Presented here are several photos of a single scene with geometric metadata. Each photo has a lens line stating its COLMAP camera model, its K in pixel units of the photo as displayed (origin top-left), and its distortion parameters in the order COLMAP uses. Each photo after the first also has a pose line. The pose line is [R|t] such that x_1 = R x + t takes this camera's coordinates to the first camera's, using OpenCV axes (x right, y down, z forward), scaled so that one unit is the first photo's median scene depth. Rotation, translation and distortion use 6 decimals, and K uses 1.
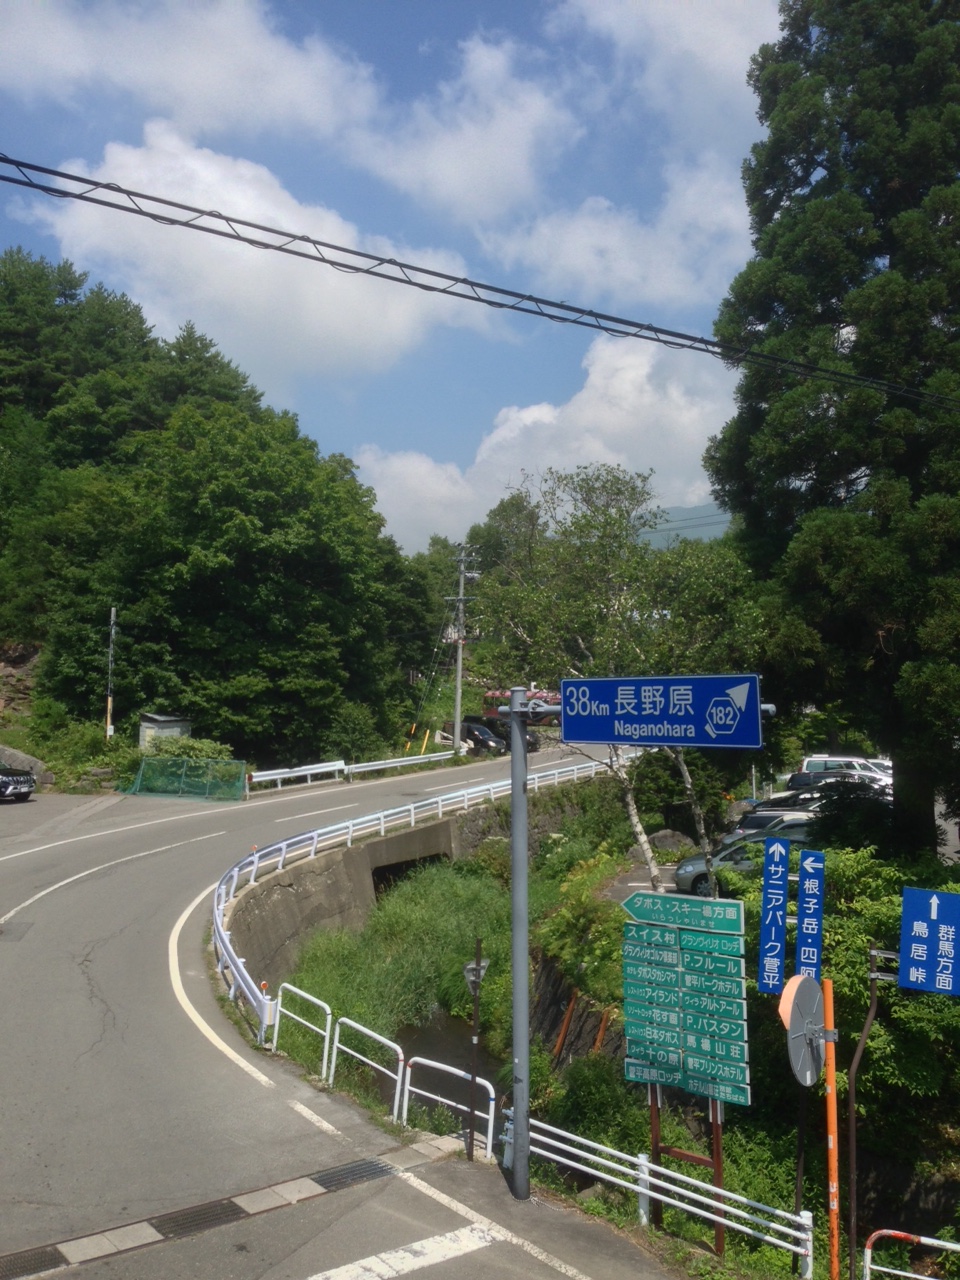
lens RADIAL K [[1207.6, 0, 481.3], [0, 1207.6, 641.8], [0, 0, 1]] dist [0.058298, 0.000000]
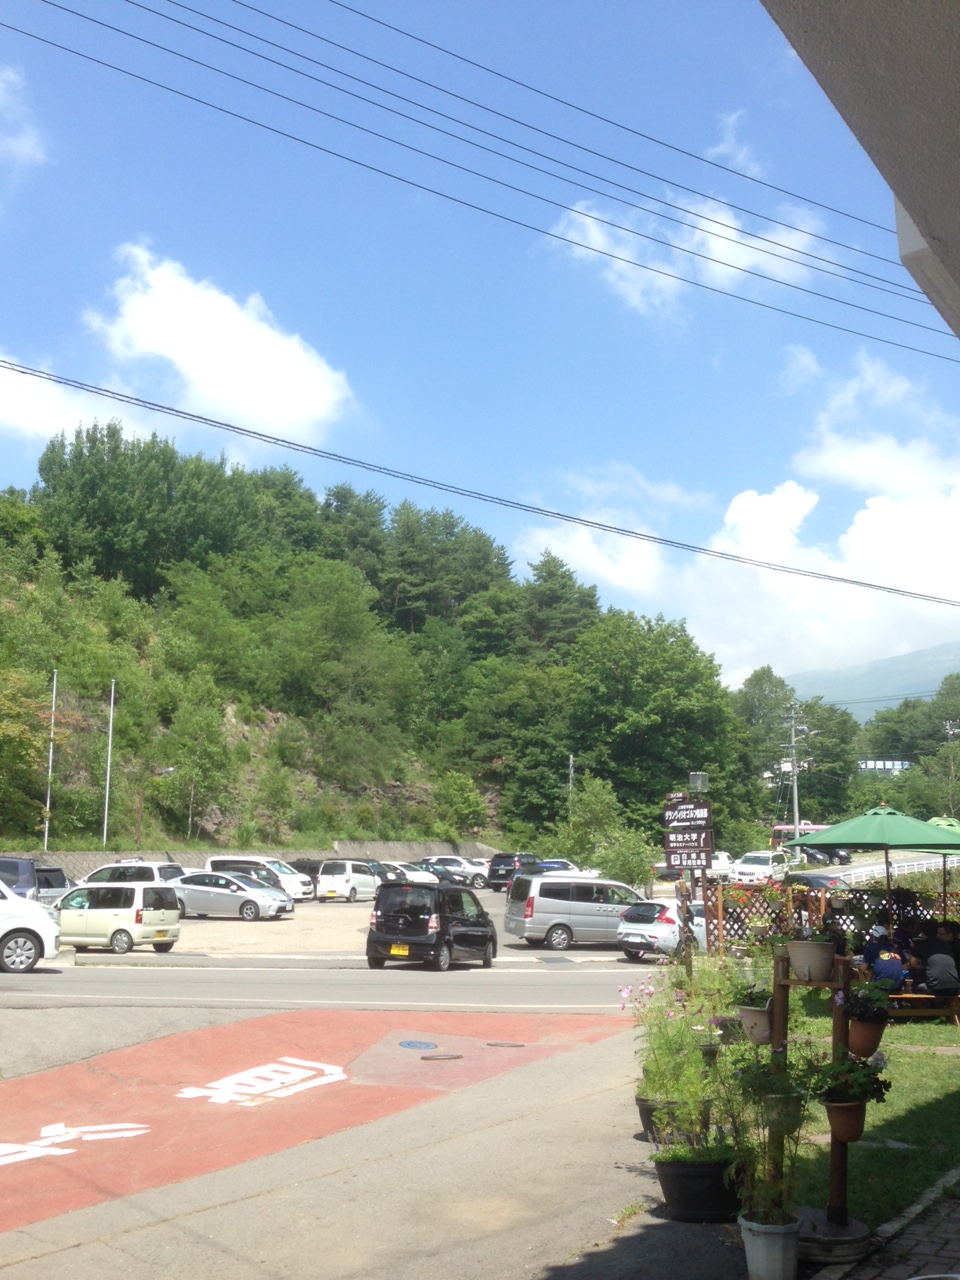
lens RADIAL K [[1207.6, 0, 478.6], [0, 1207.6, 640.6], [0, 0, 1]] dist [0.058298, 0.000000]
pose [[0.993045, -0.036582, -0.111910, -0.237635], [0.020308, 0.989479, -0.143241, 0.039824], [0.115973, 0.139972, 0.983340, -0.439152]]
